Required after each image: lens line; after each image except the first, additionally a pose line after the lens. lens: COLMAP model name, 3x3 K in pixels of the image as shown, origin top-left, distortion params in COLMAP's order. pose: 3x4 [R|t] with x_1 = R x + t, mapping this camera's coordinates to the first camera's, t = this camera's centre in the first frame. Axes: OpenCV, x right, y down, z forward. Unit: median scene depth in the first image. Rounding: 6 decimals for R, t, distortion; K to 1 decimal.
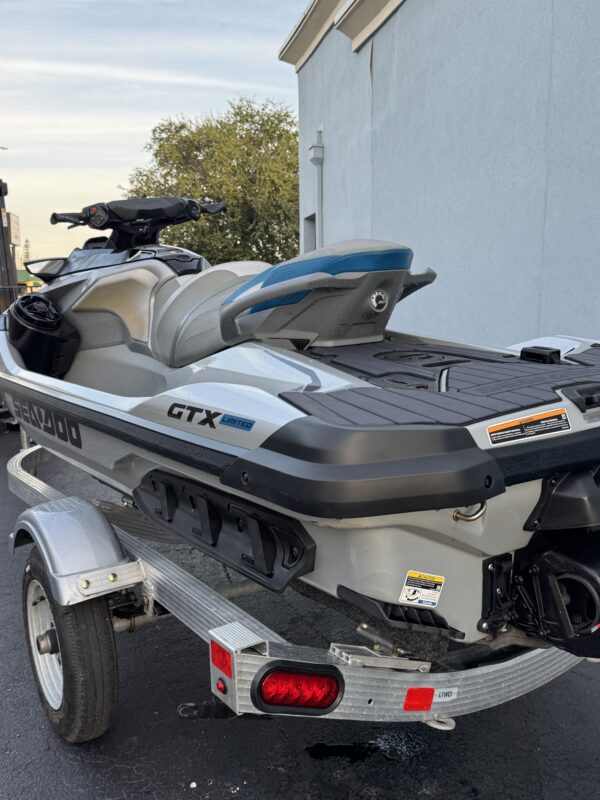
lens RADIAL K [[746.3, 0, 300.0], [0, 746.3, 400.0], [0, 0, 1]] dist [0.109780, -0.245350]
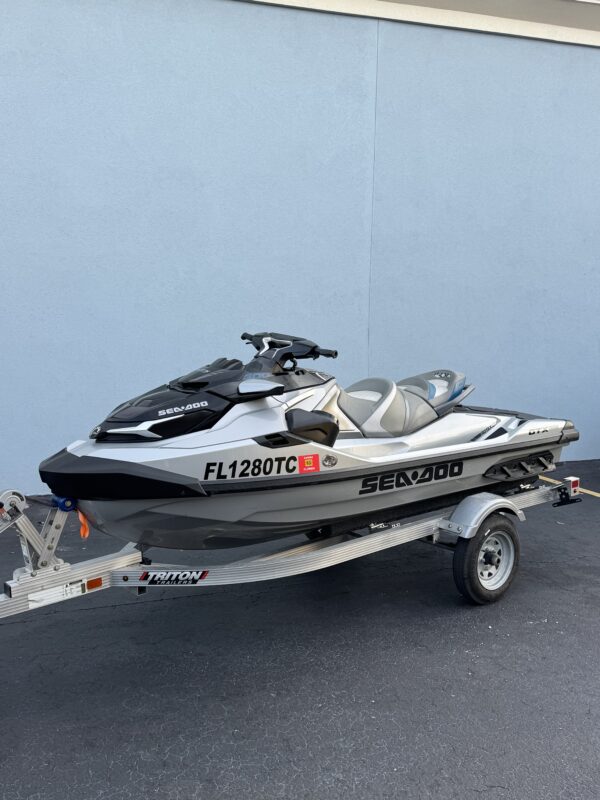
lens RADIAL K [[732.8, 0, 302.7], [0, 732.8, 398.1], [0, 0, 1]] dist [0.162083, -0.297464]
pose [[-0.088807, -0.077764, 0.993009, -1.710256], [0.142845, 0.985648, 0.089963, -0.293750], [-0.985753, 0.149836, -0.076424, 1.184576]]
